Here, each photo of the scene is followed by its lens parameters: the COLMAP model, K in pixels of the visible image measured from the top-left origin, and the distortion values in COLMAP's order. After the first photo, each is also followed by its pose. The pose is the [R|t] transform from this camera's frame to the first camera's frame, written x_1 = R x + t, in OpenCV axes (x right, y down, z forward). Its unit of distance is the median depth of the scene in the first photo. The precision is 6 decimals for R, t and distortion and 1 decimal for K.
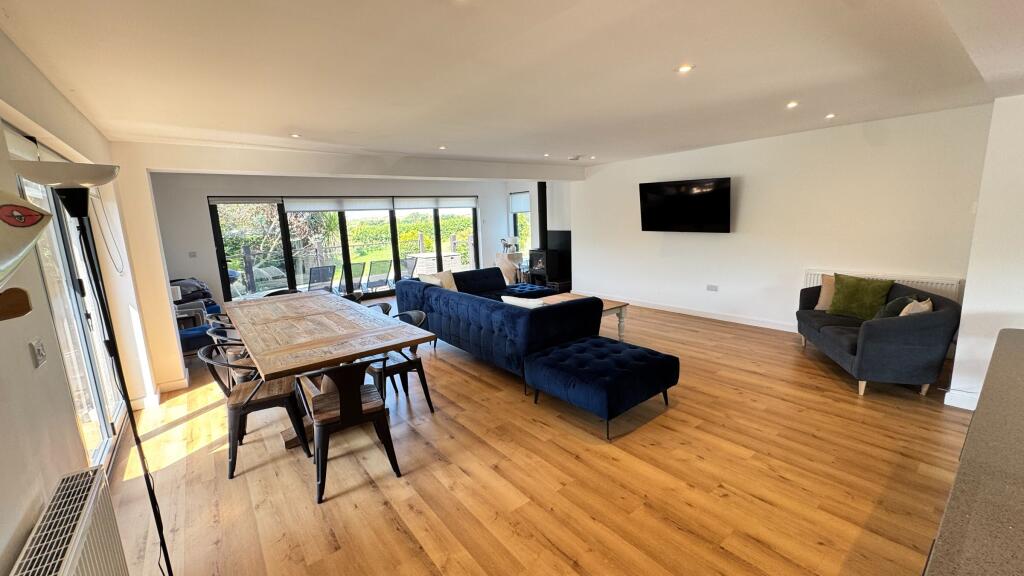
lens RADIAL K [[407.7, 0, 508.1], [0, 407.7, 288.8], [0, 0, 1]] dist [-0.000787, -0.000609]
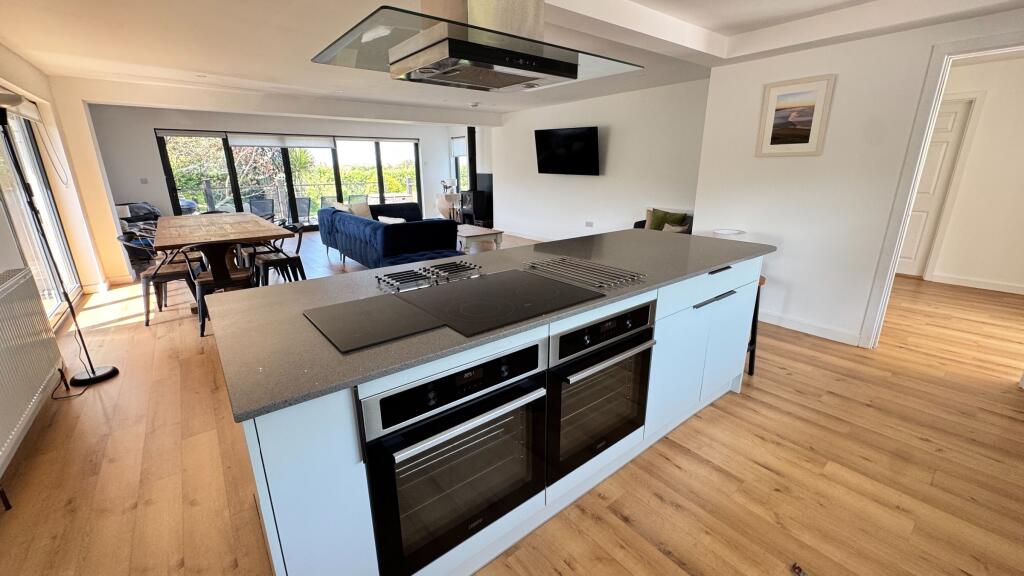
lens RADIAL K [[407.7, 0, 508.1], [0, 407.7, 288.8], [0, 0, 1]] dist [-0.000787, -0.000609]
pose [[0.999411, 0.029724, 0.017143, 0.212231], [-0.031495, 0.992919, 0.114541, 0.047796], [-0.013617, -0.115013, 0.993271, -0.162694]]
